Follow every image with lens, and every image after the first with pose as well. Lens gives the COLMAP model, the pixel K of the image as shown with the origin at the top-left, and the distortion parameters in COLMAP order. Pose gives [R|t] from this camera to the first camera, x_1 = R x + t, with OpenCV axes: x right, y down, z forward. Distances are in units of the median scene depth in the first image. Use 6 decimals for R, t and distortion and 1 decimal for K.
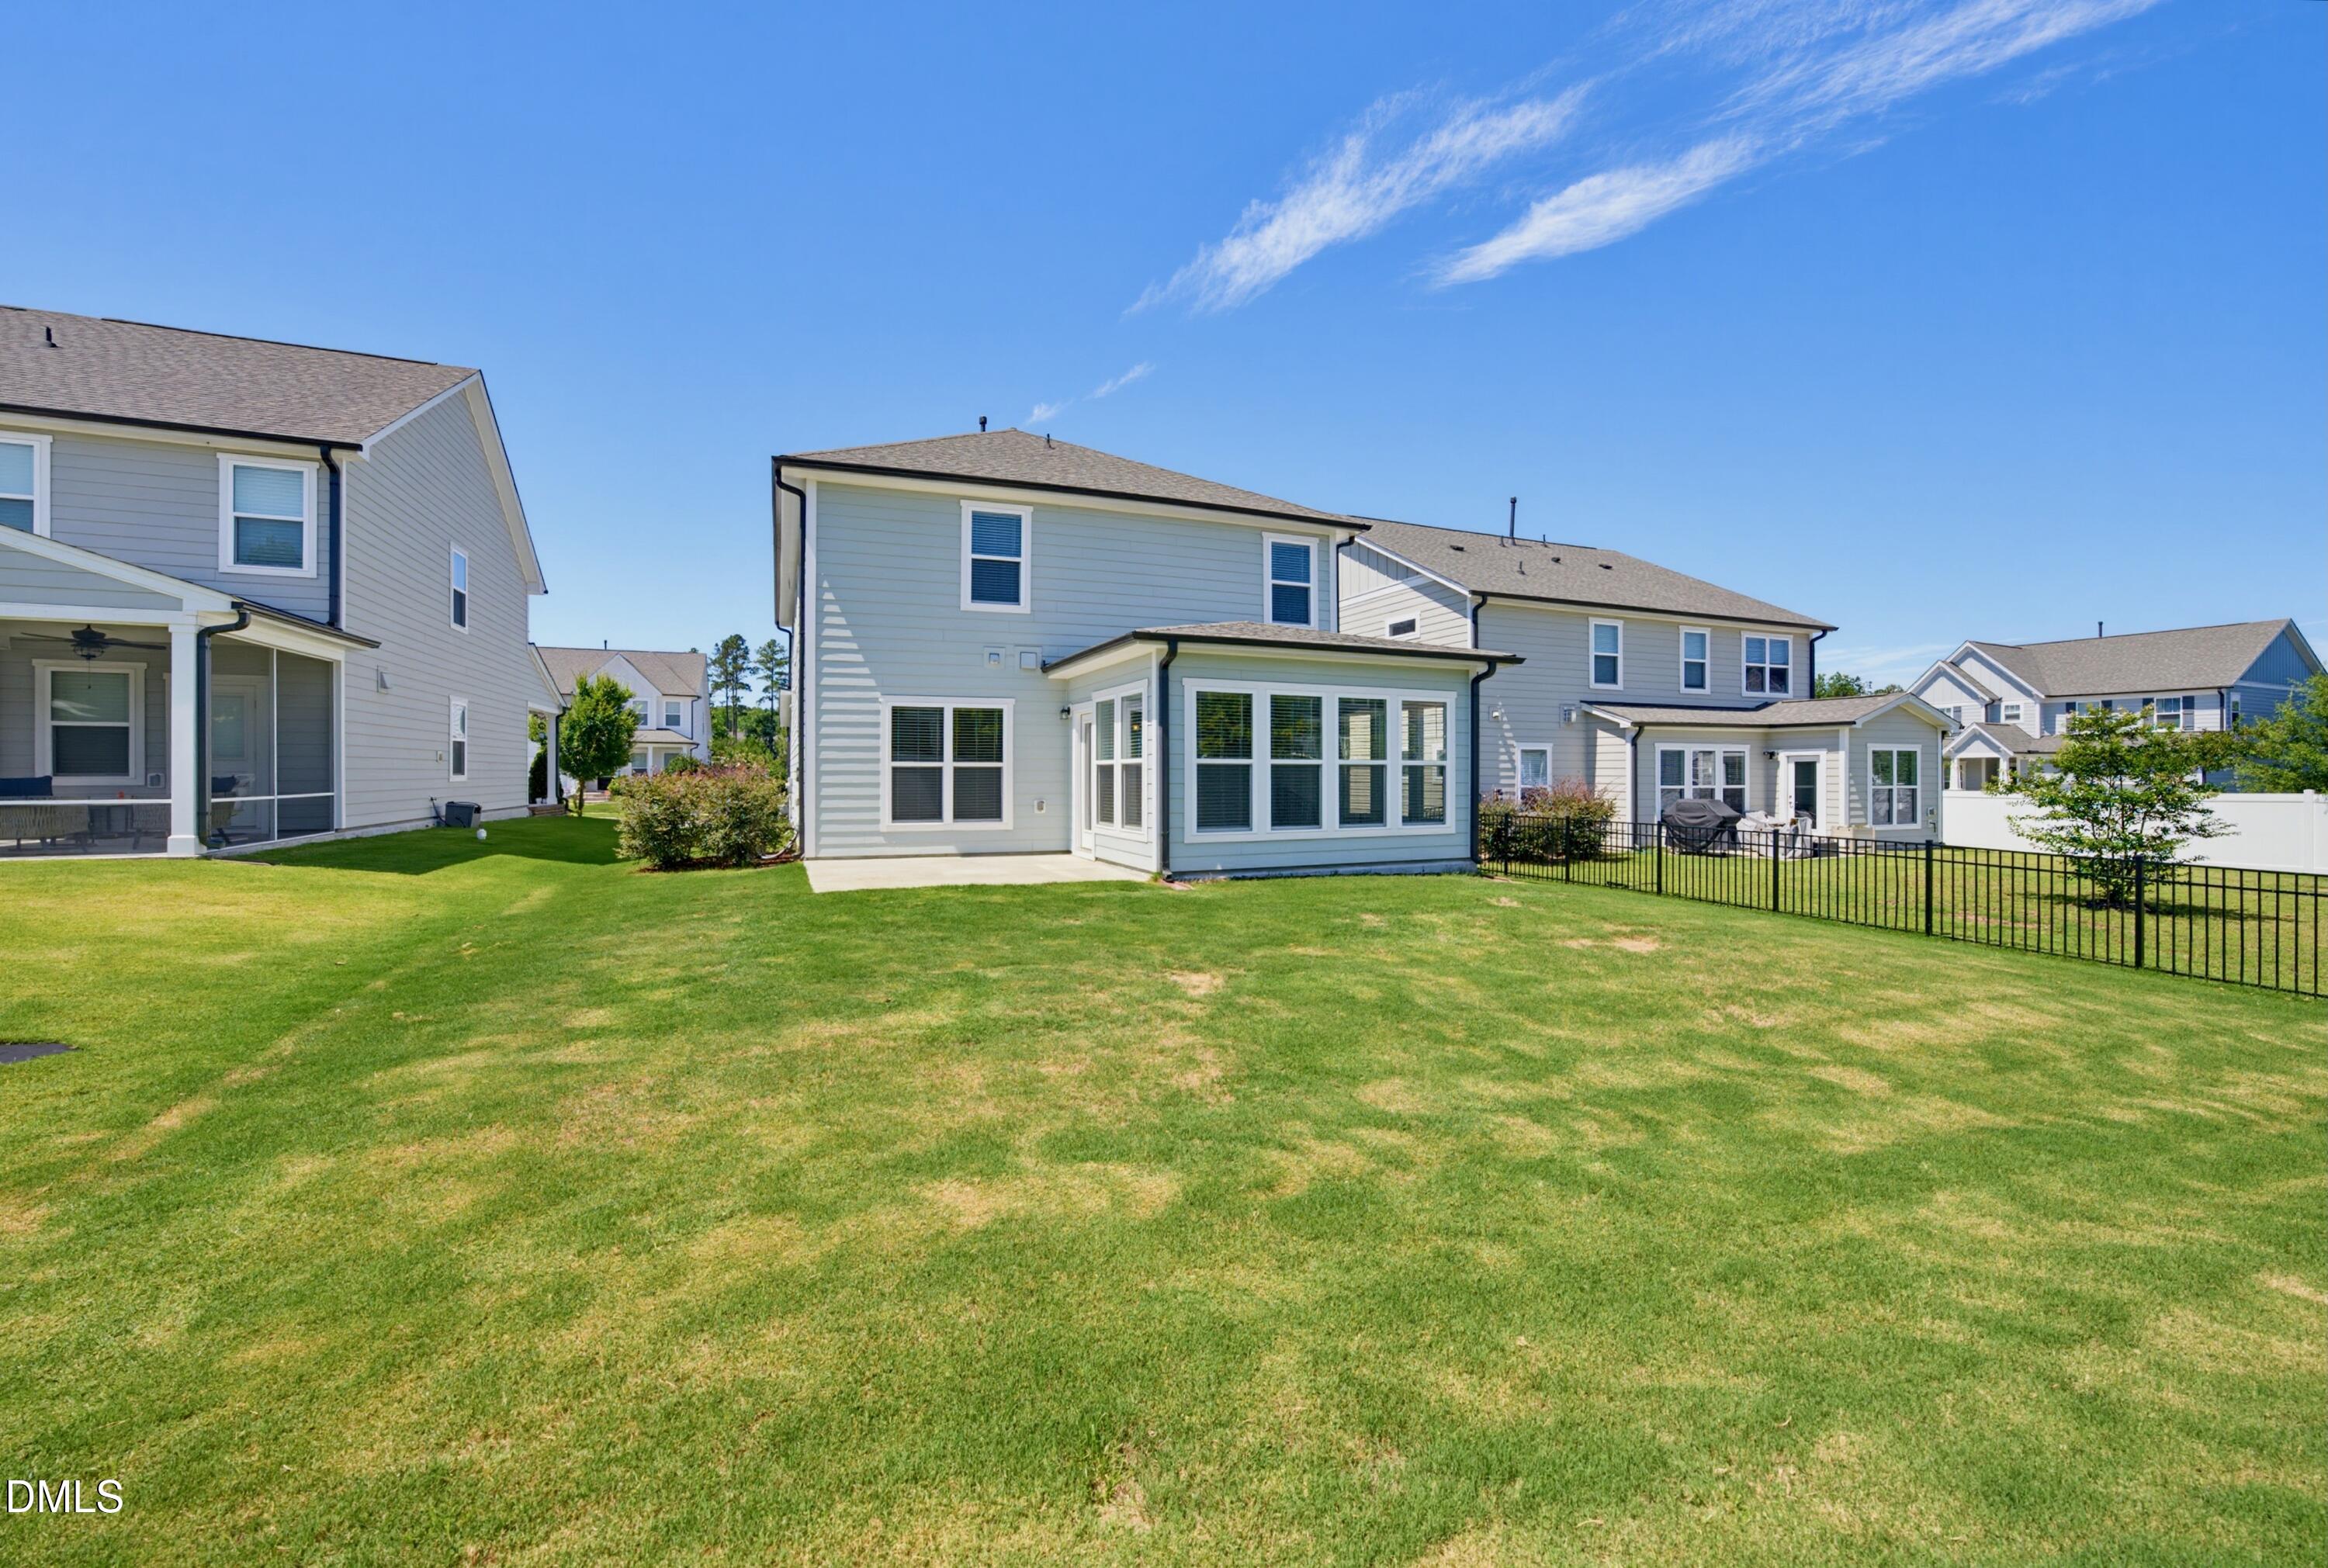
lens RADIAL K [[931.2, 0, 1176.1], [0, 931.2, 775.6], [0, 0, 1]] dist [-0.034651, 0.015244]
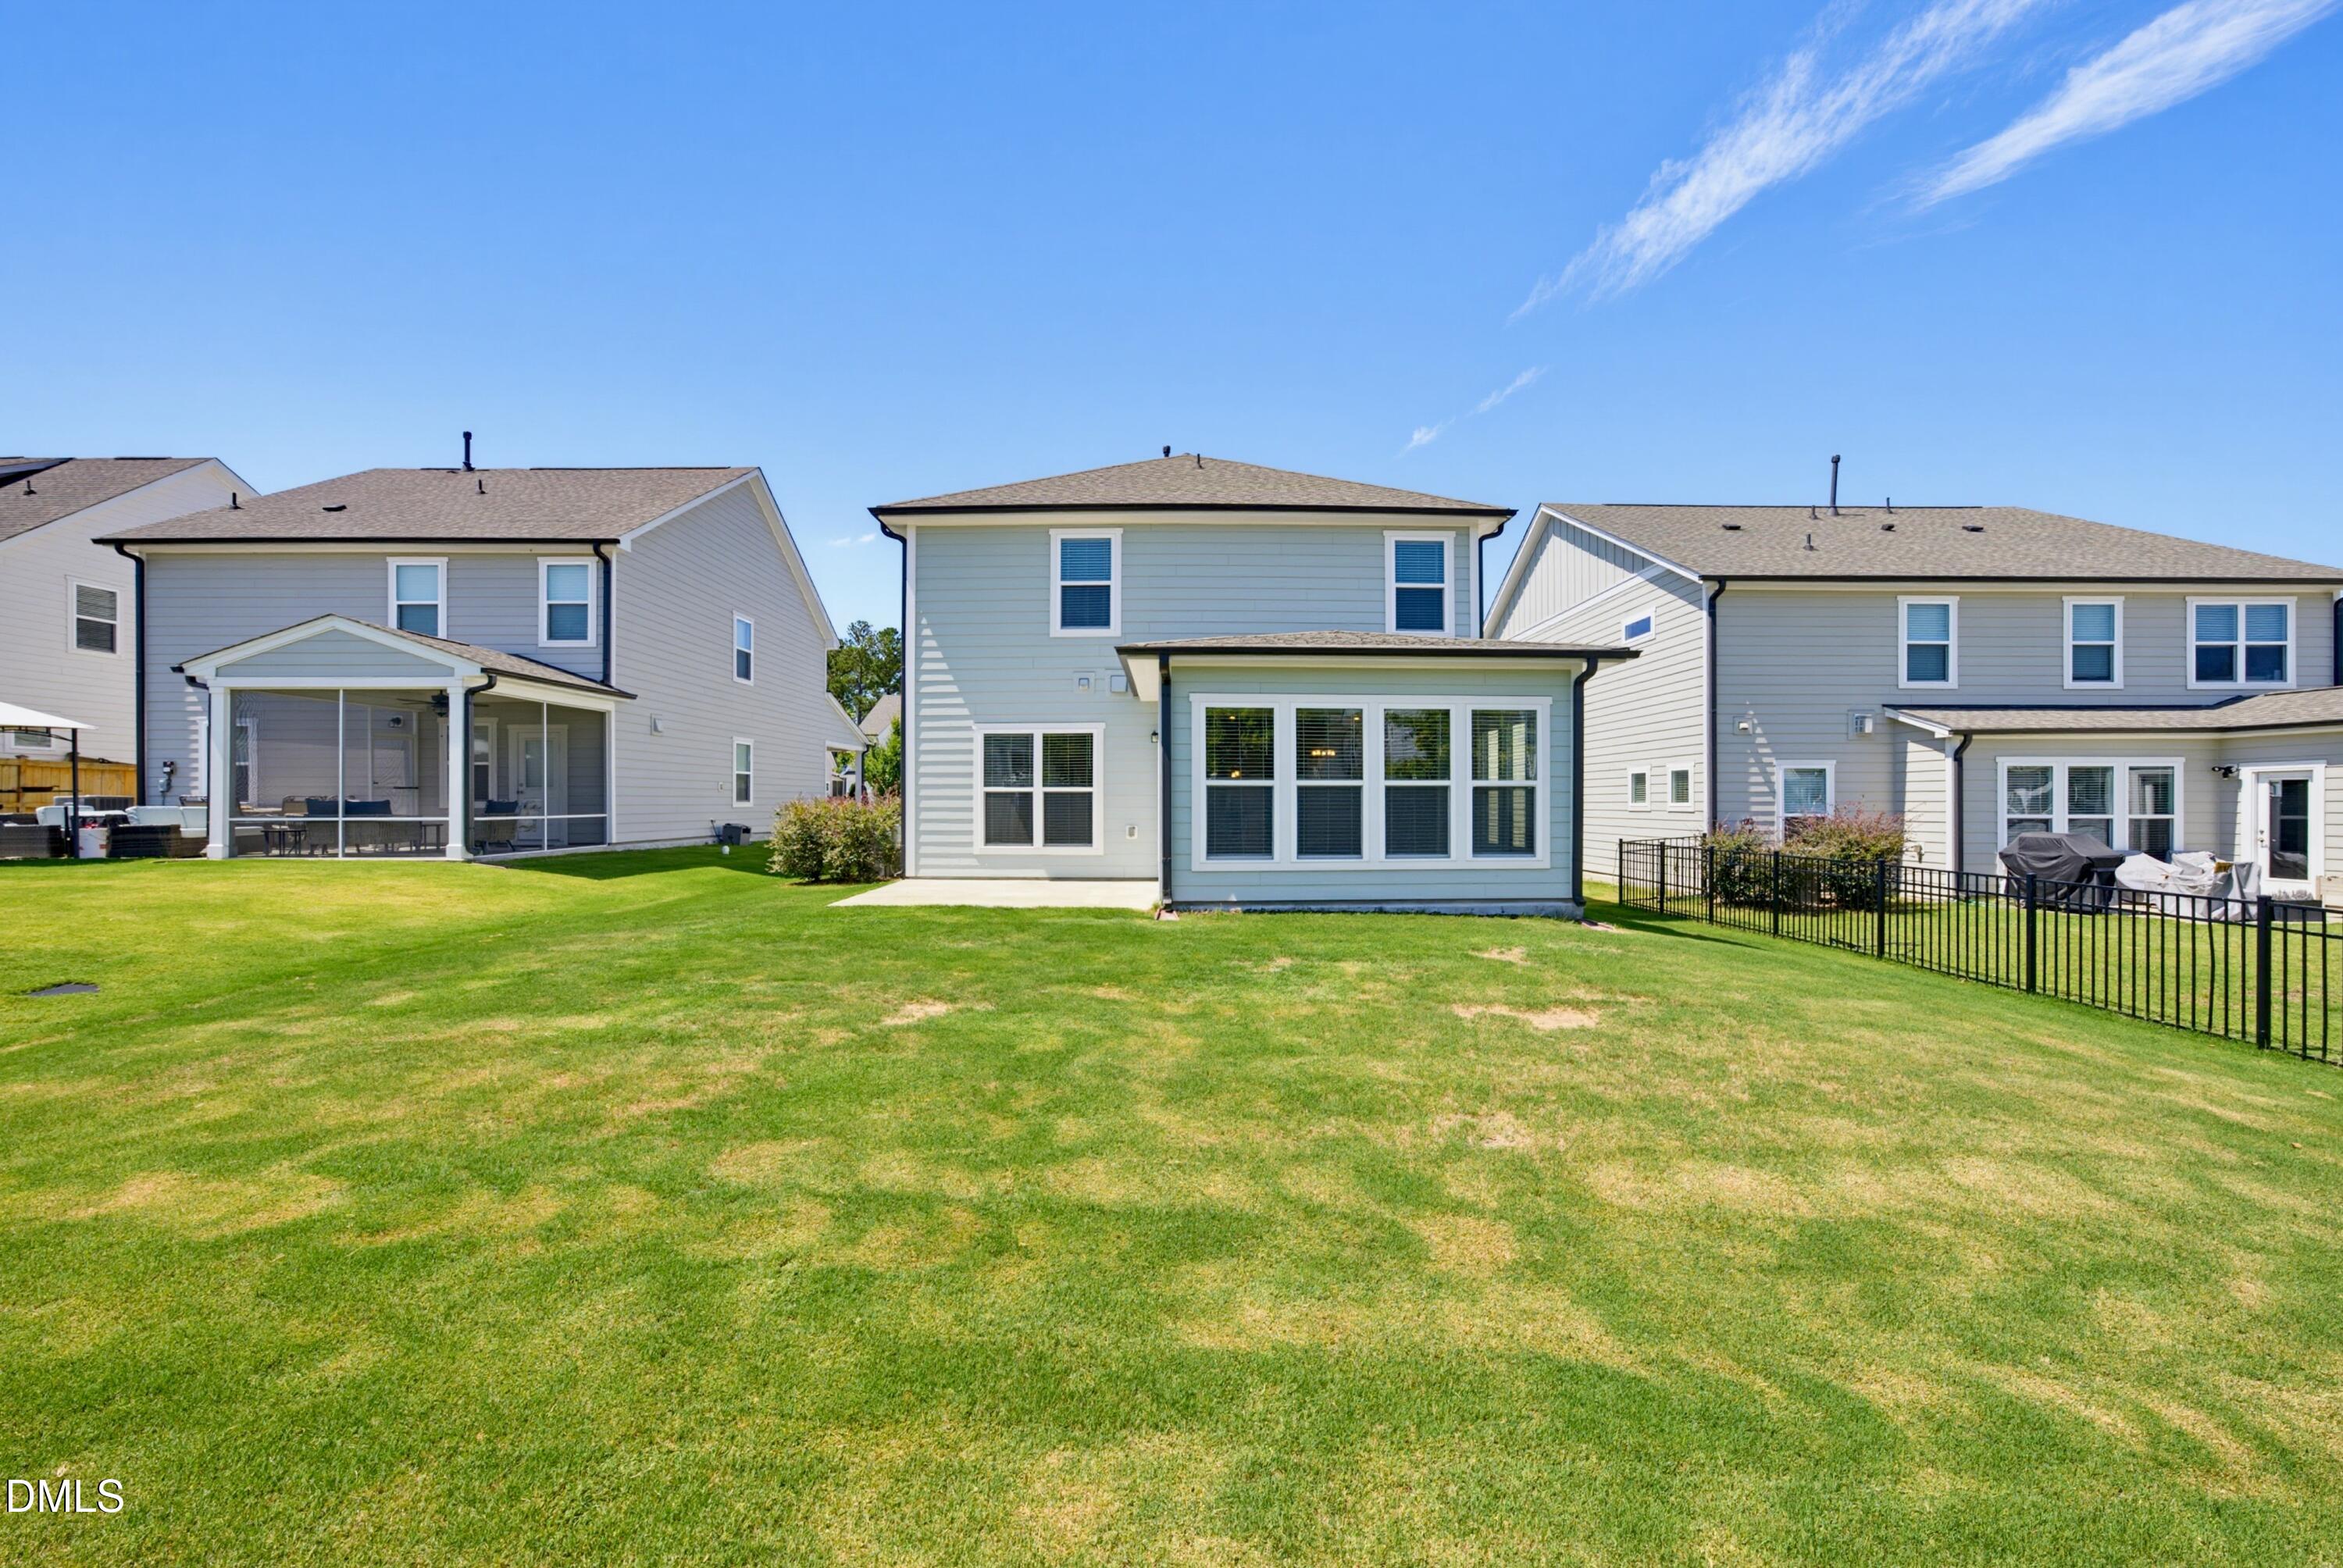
lens RADIAL K [[924.5, 0, 1213.7], [0, 924.5, 827.9], [0, 0, 1]] dist [-0.034148, 0.015675]
pose [[0.927763, 0.009137, -0.373058, 0.312393], [-0.000012, 0.999701, 0.024456, 0.005499], [0.373170, -0.022685, 0.927485, 0.124096]]
